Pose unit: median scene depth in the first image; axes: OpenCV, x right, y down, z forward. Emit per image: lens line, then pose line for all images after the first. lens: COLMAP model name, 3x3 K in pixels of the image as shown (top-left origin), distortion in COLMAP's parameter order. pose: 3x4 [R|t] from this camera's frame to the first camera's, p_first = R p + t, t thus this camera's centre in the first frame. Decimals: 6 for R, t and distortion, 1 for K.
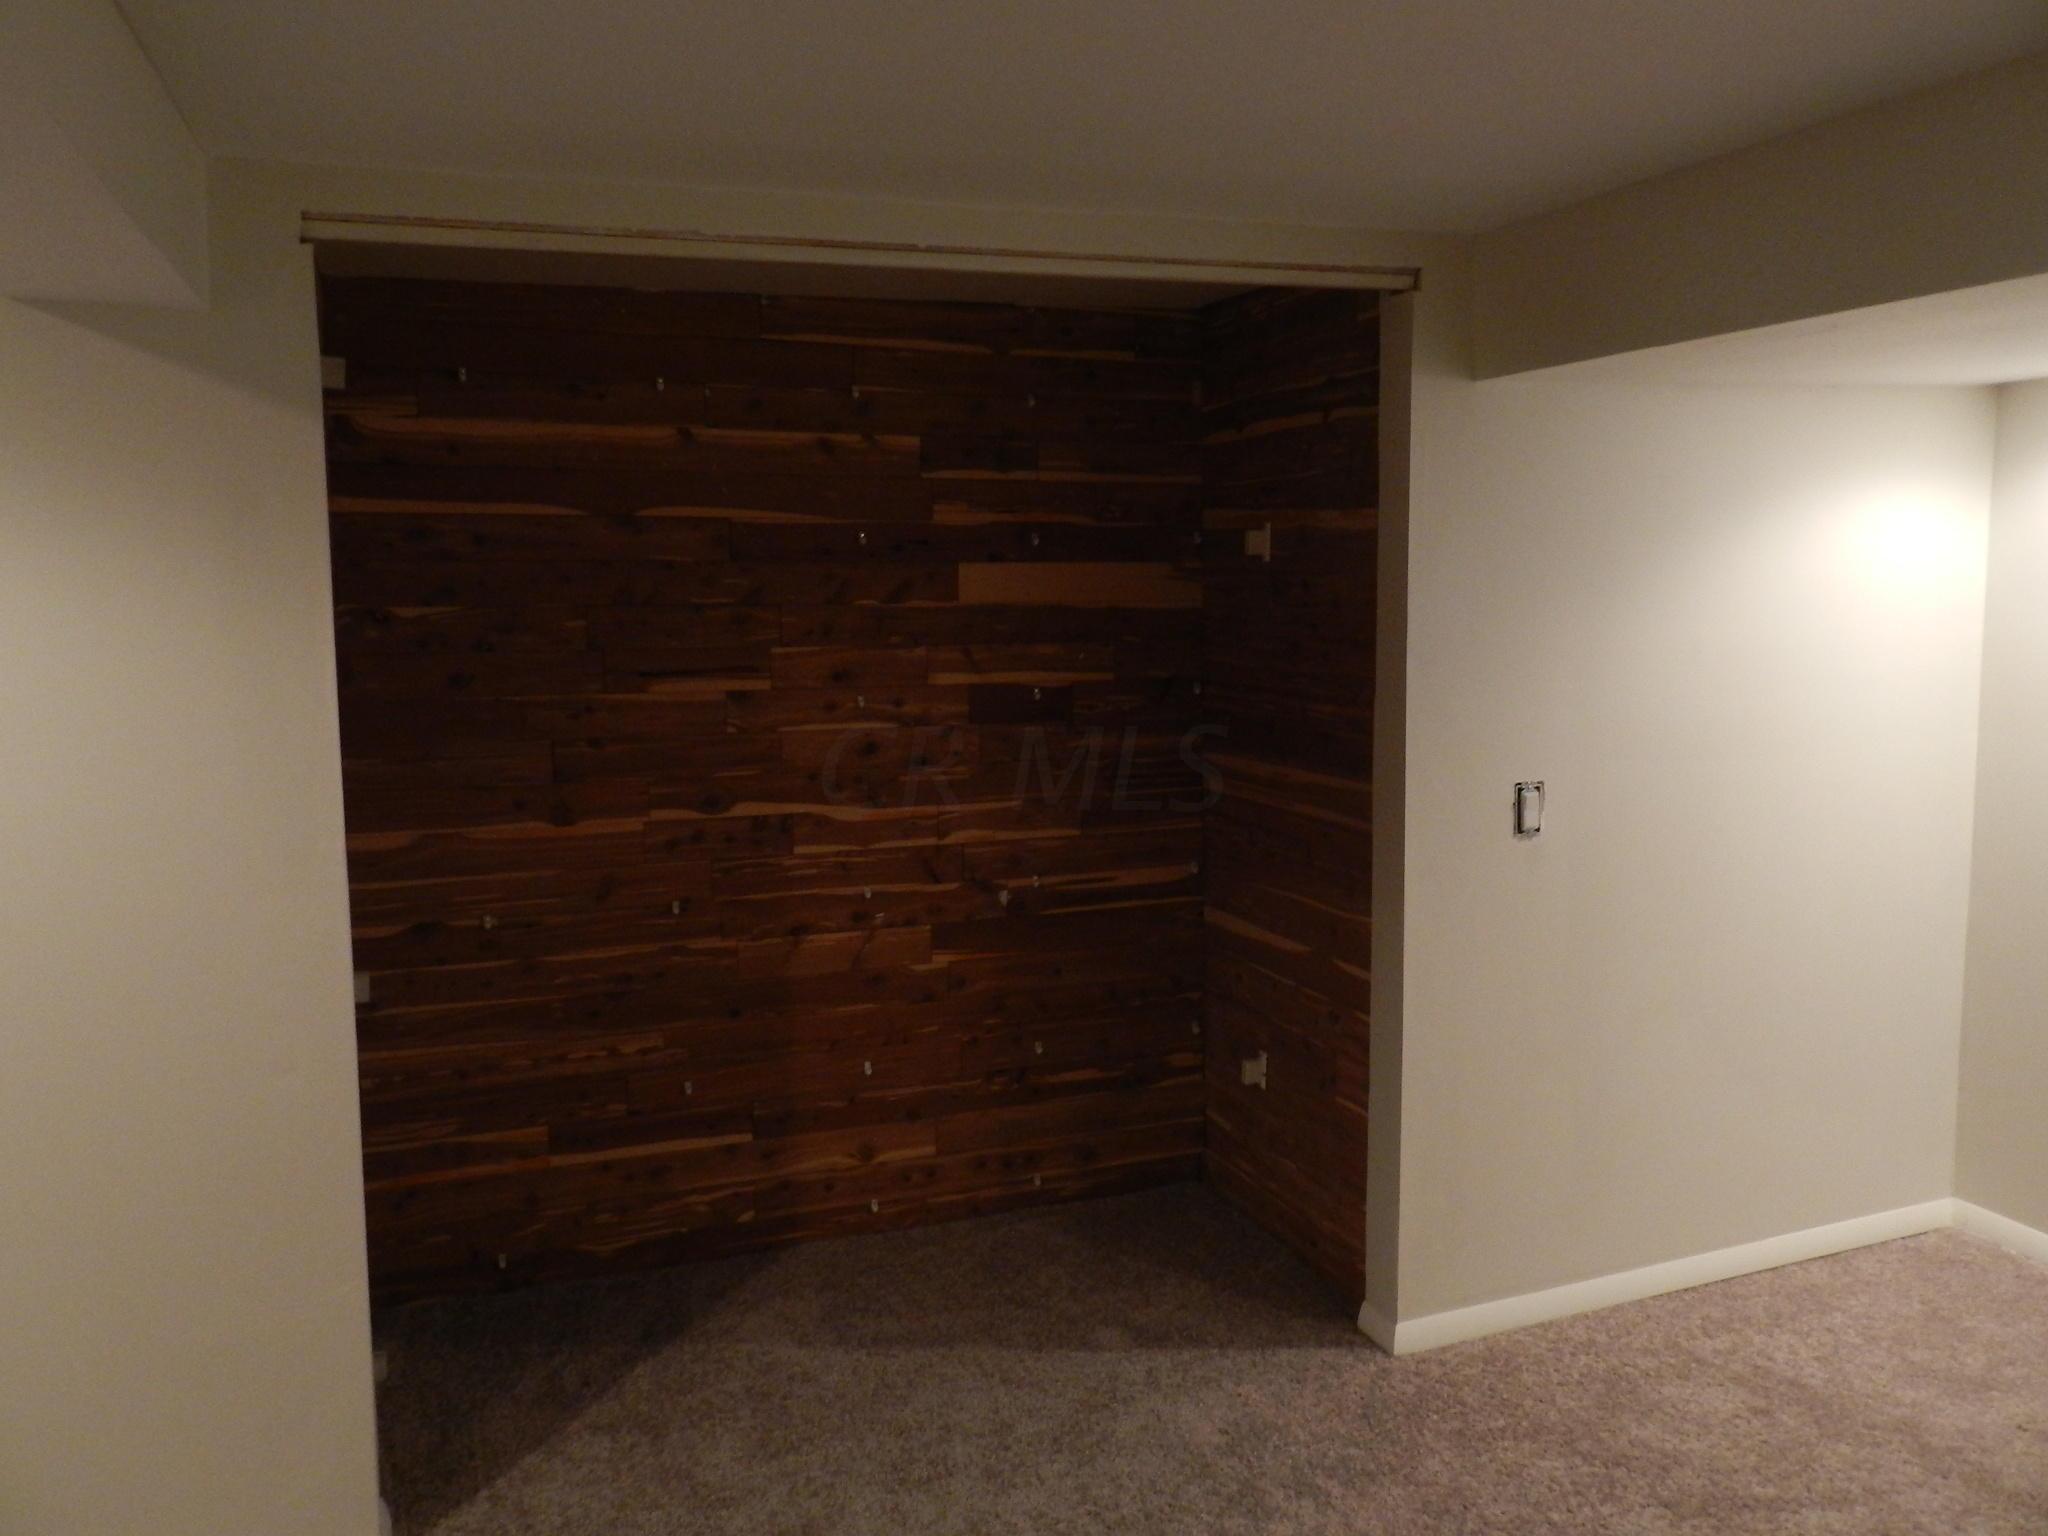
lens RADIAL K [[1539.4, 0, 1026.5], [0, 1539.4, 749.1], [0, 0, 1]] dist [-0.001727, -0.002439]
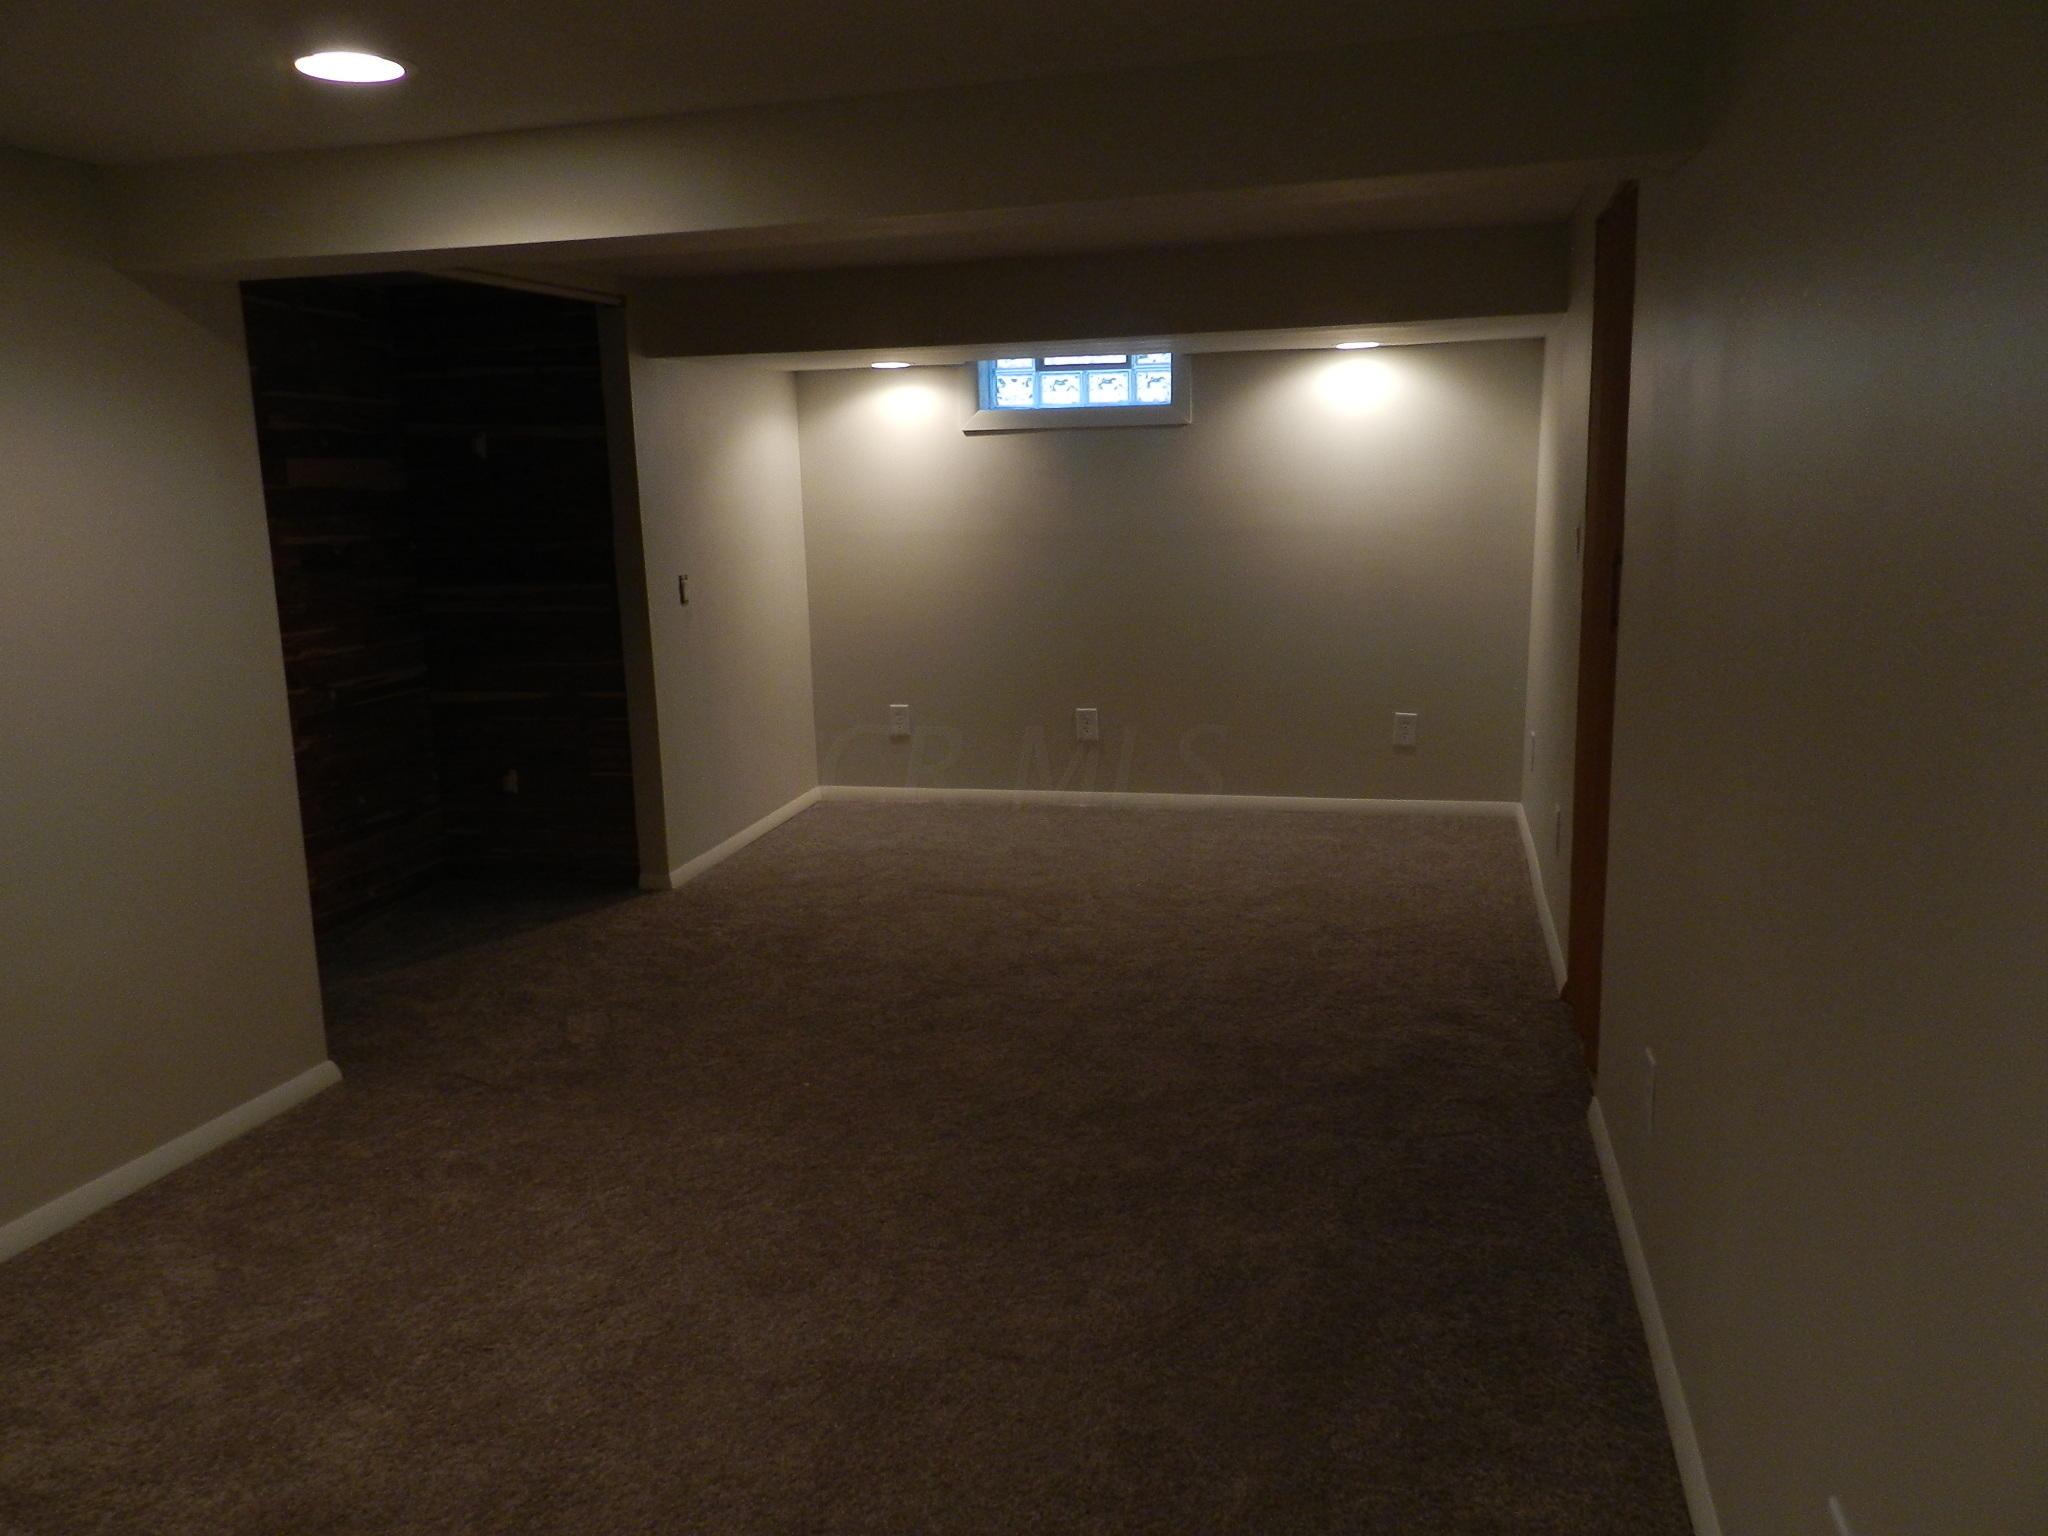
lens RADIAL K [[1539.4, 0, 1026.5], [0, 1539.4, 749.1], [0, 0, 1]] dist [-0.001727, -0.002439]
pose [[0.575159, -0.152956, 0.803615, -0.967670], [0.104298, 0.988058, 0.113414, 0.061064], [-0.811365, 0.018585, 0.584244, -0.427309]]
